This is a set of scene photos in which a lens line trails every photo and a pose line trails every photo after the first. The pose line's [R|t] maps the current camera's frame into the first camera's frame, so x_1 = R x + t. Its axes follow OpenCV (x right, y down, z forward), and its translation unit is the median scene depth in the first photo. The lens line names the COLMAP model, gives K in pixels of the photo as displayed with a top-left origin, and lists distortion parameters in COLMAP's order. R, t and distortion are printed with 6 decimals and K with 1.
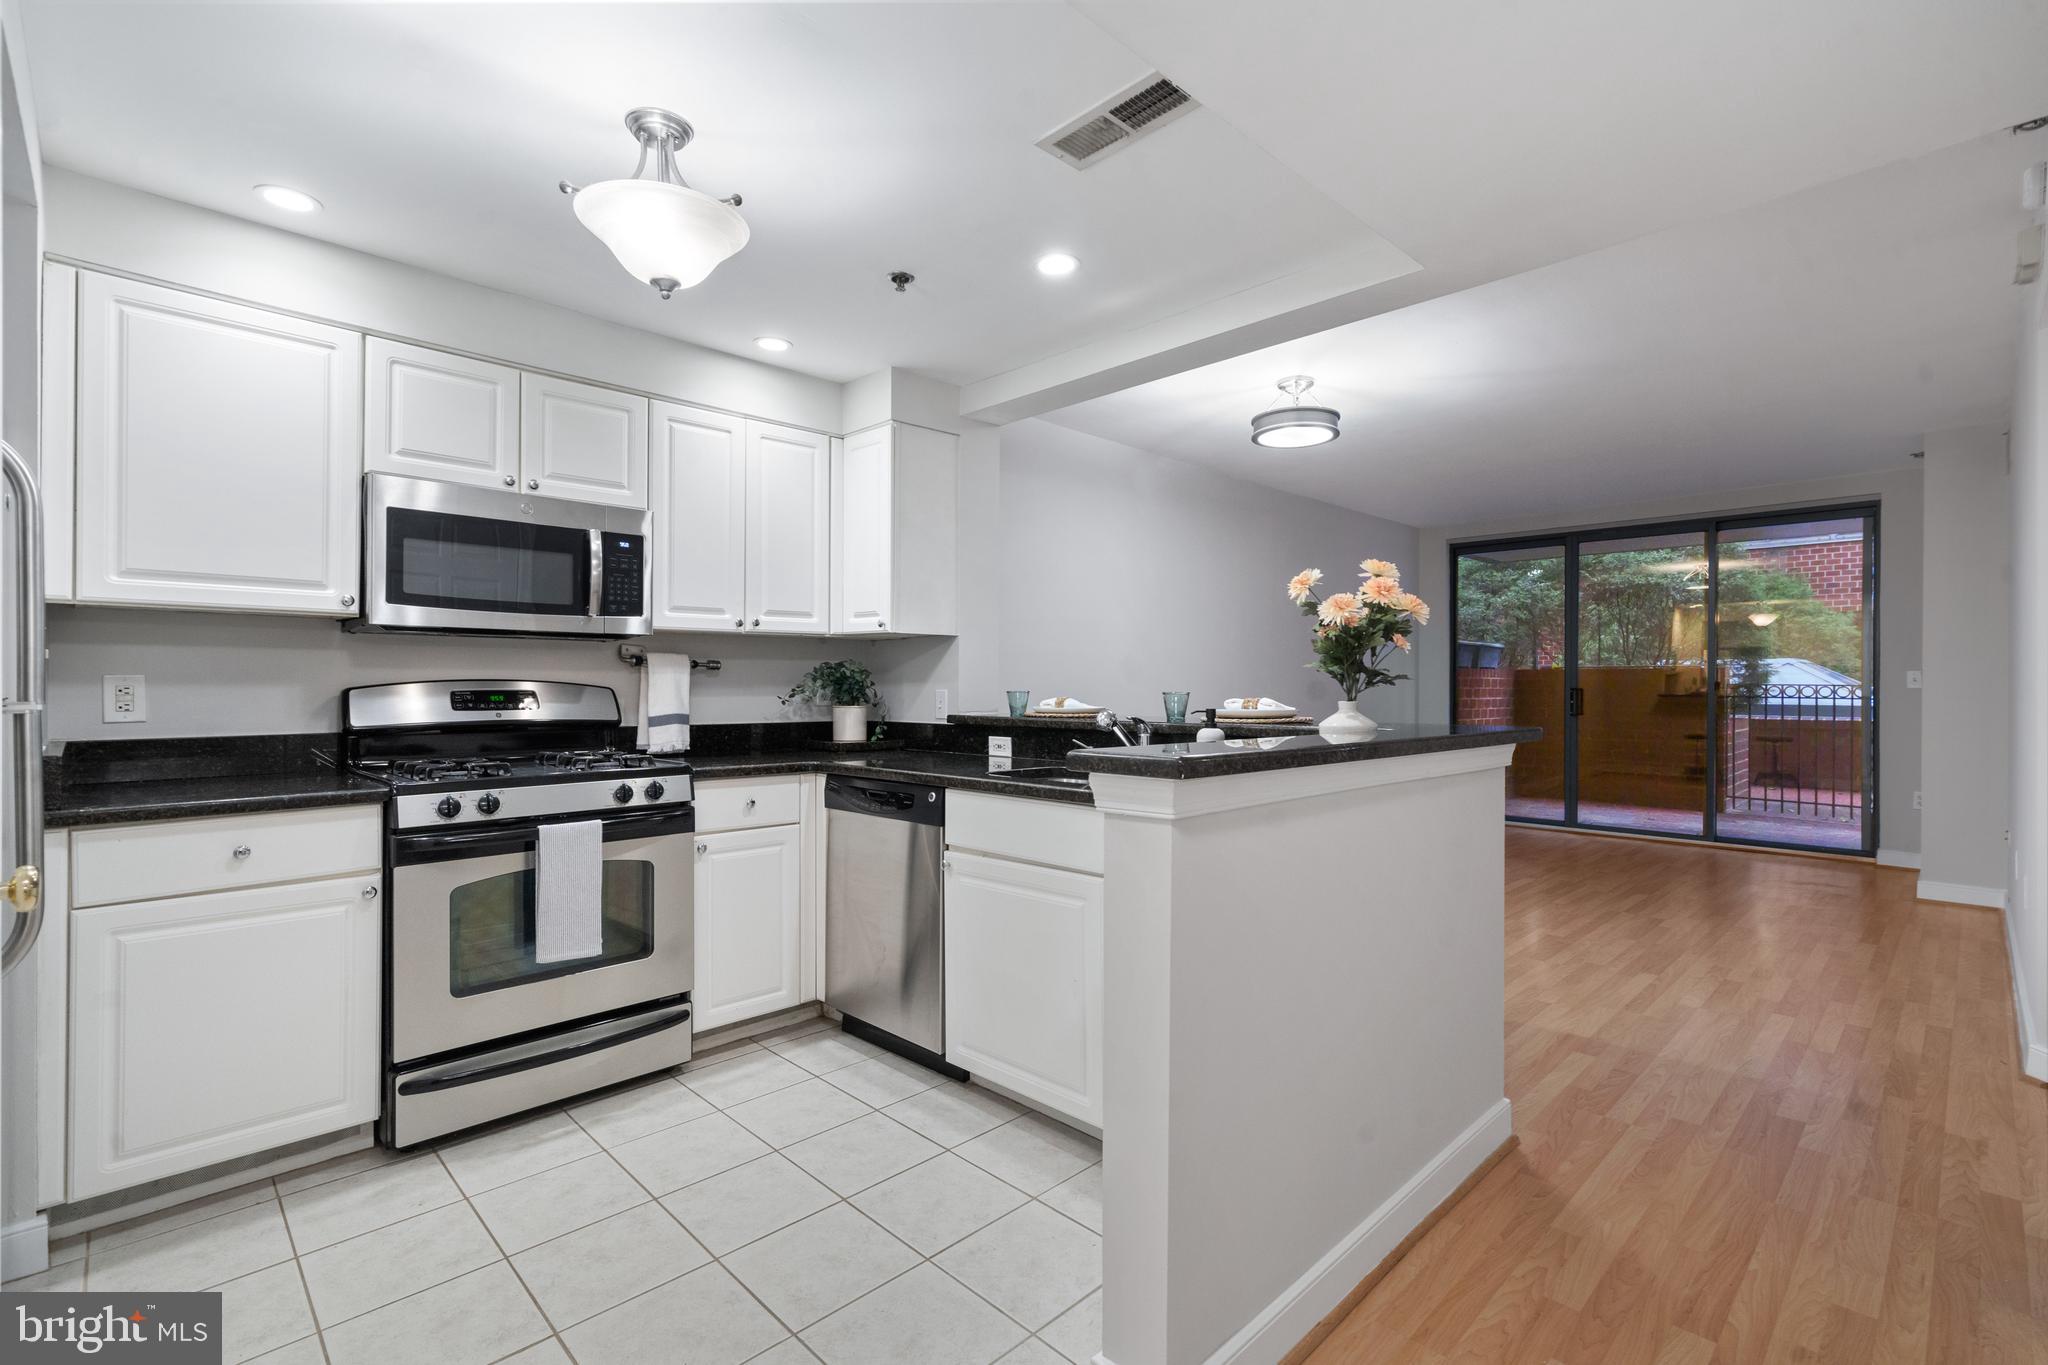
lens RADIAL K [[903.2, 0, 1015.6], [0, 903.2, 685.4], [0, 0, 1]] dist [-0.002071, 0.002101]
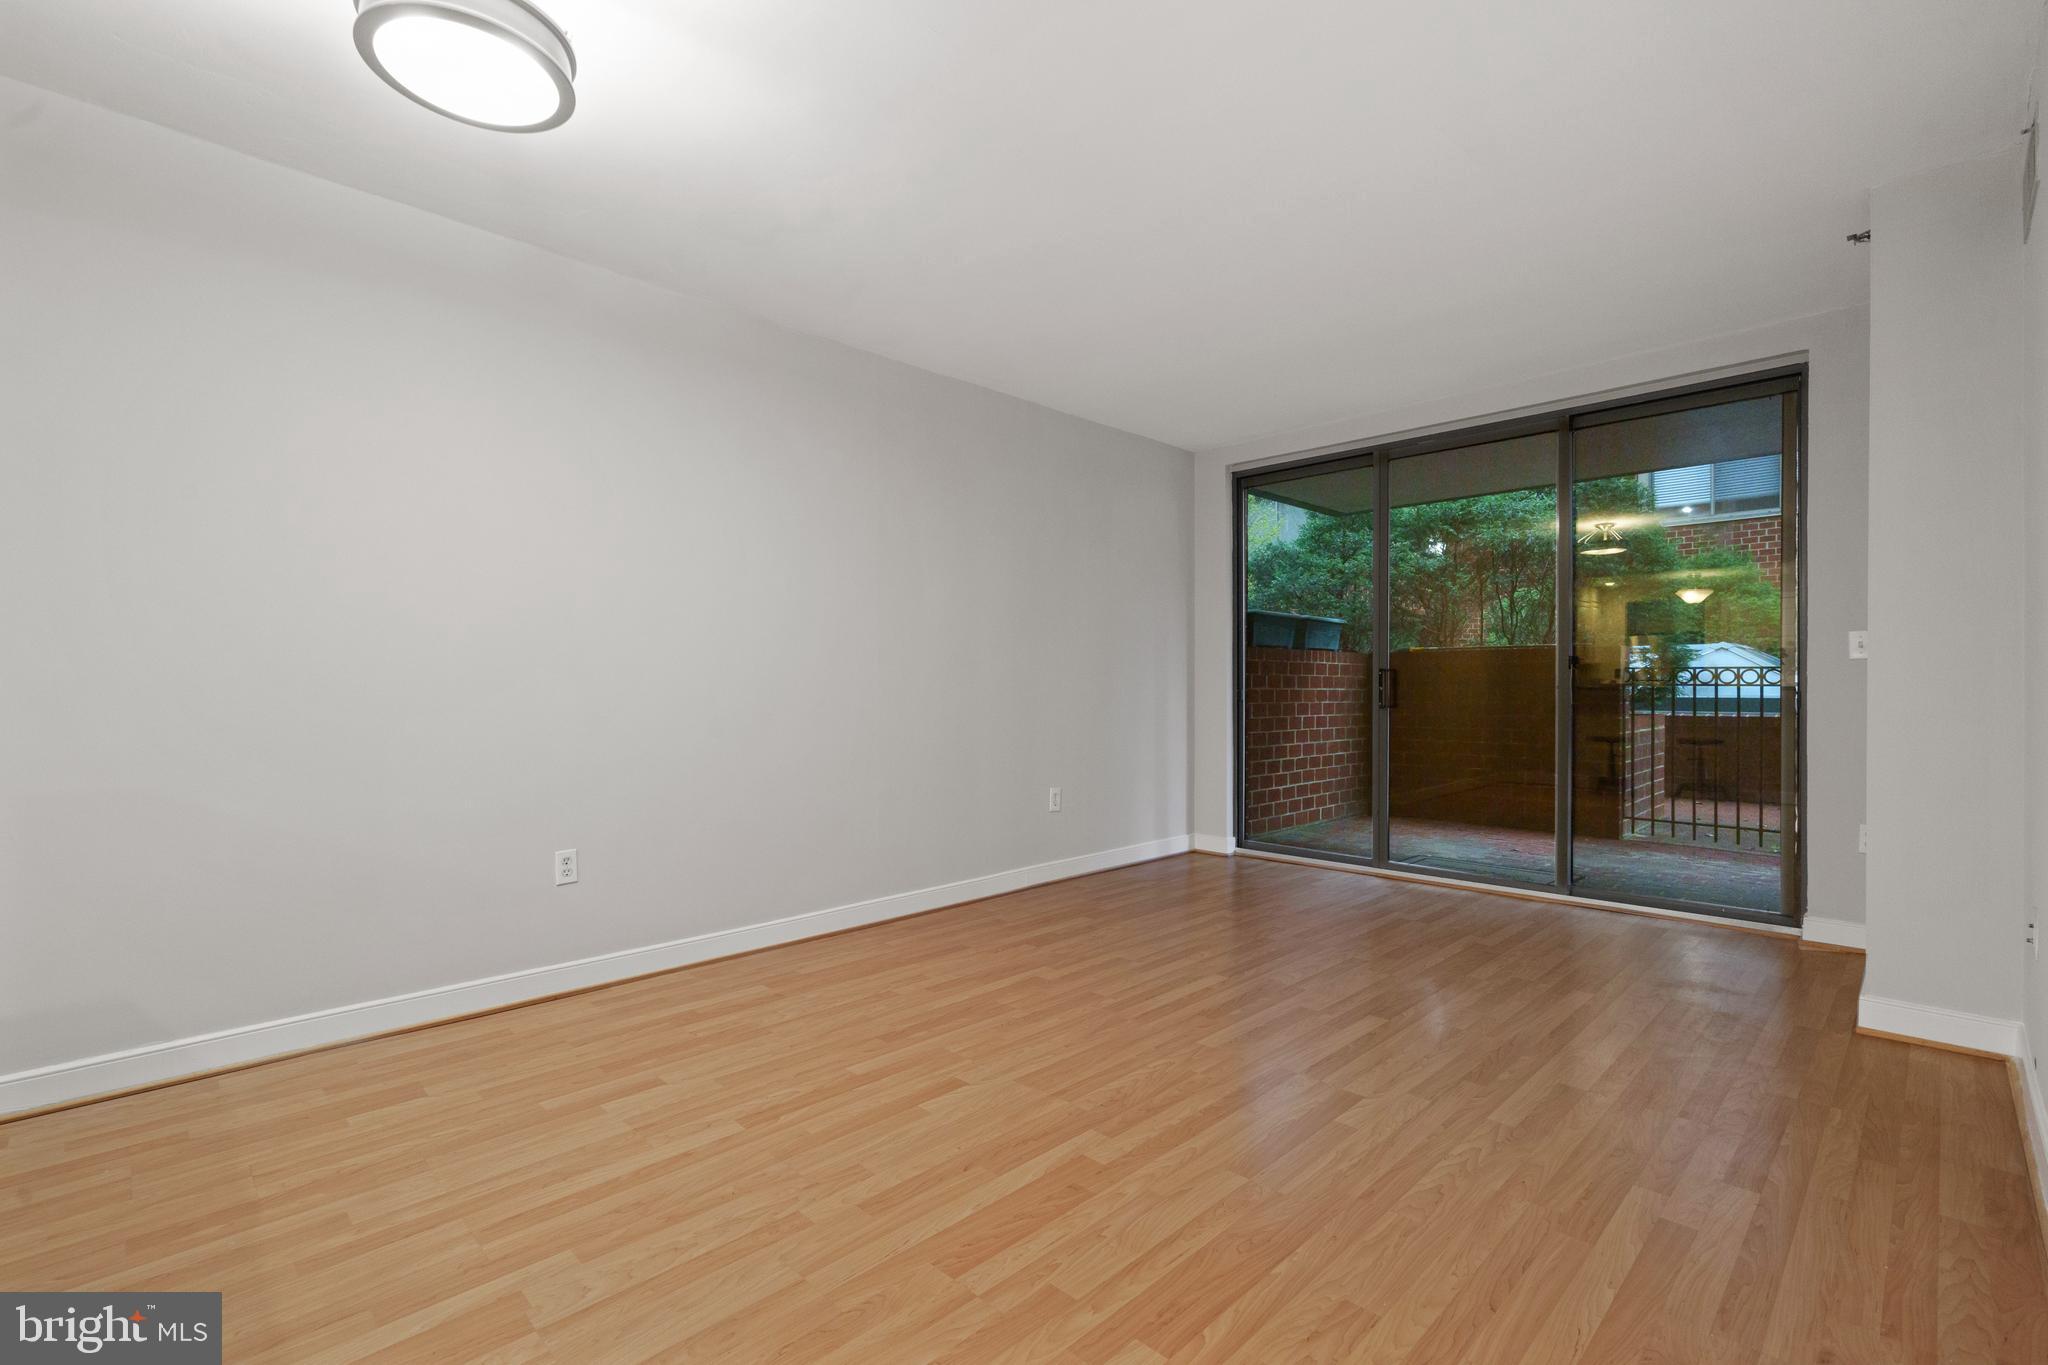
lens RADIAL K [[903.2, 0, 1007.6], [0, 903.2, 693.3], [0, 0, 1]] dist [-0.002071, 0.002101]
pose [[0.999884, -0.004021, 0.014698, 0.265492], [0.003976, 0.999987, 0.003098, 0.015332], [-0.014711, -0.003039, 0.999887, 0.257005]]
